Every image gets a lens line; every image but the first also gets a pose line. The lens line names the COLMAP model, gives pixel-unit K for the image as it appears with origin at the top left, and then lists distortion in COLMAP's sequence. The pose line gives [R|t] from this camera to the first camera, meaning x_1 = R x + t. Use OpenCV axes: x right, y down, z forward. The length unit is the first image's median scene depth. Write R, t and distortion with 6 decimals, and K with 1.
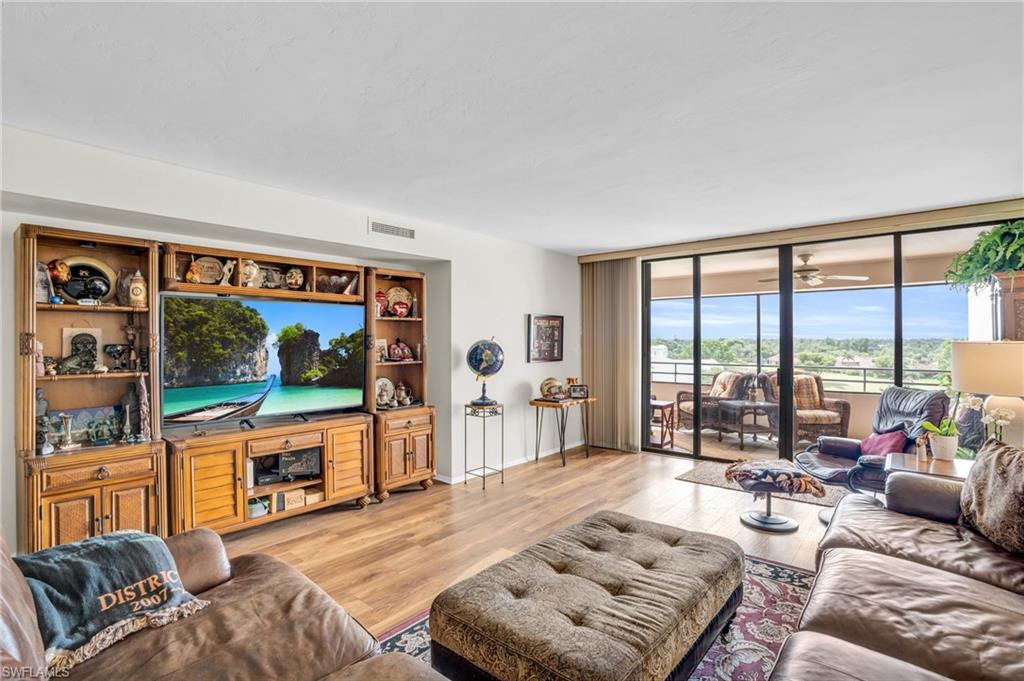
lens RADIAL K [[469.6, 0, 512.0], [0, 469.6, 340.5], [0, 0, 1]] dist [-0.073859, 0.026985]
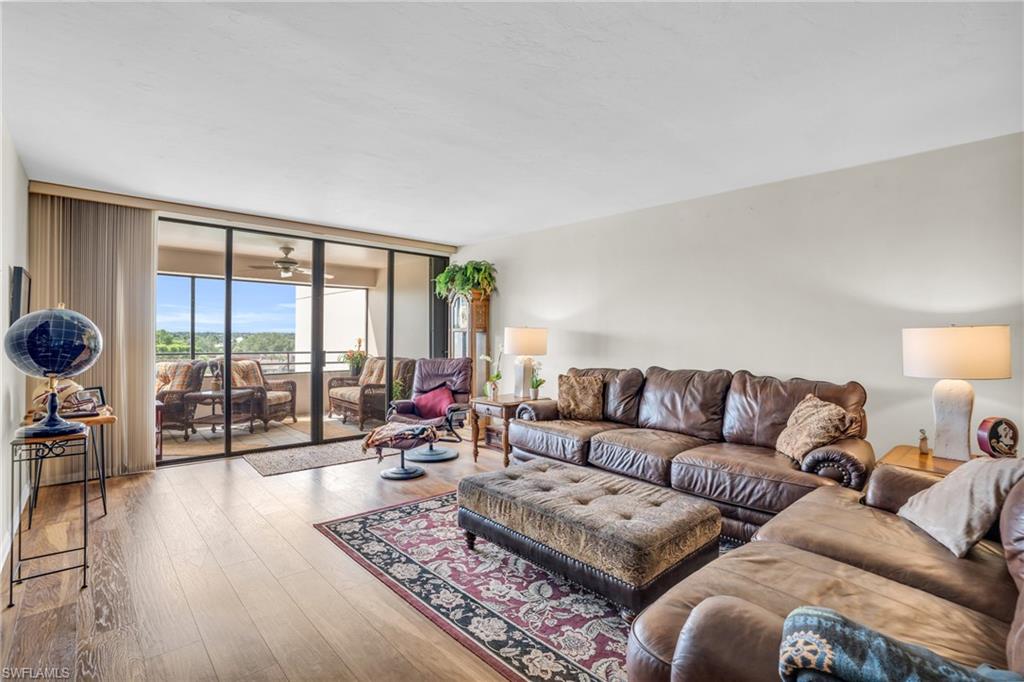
lens RADIAL K [[454.7, 0, 511.6], [0, 454.7, 364.6], [0, 0, 1]] dist [0.023971, 0.000106]
pose [[0.170719, -0.074305, 0.982514, -0.577285], [-0.003897, 0.997094, 0.076085, 0.008170], [-0.985312, -0.016818, 0.169934, 0.494606]]
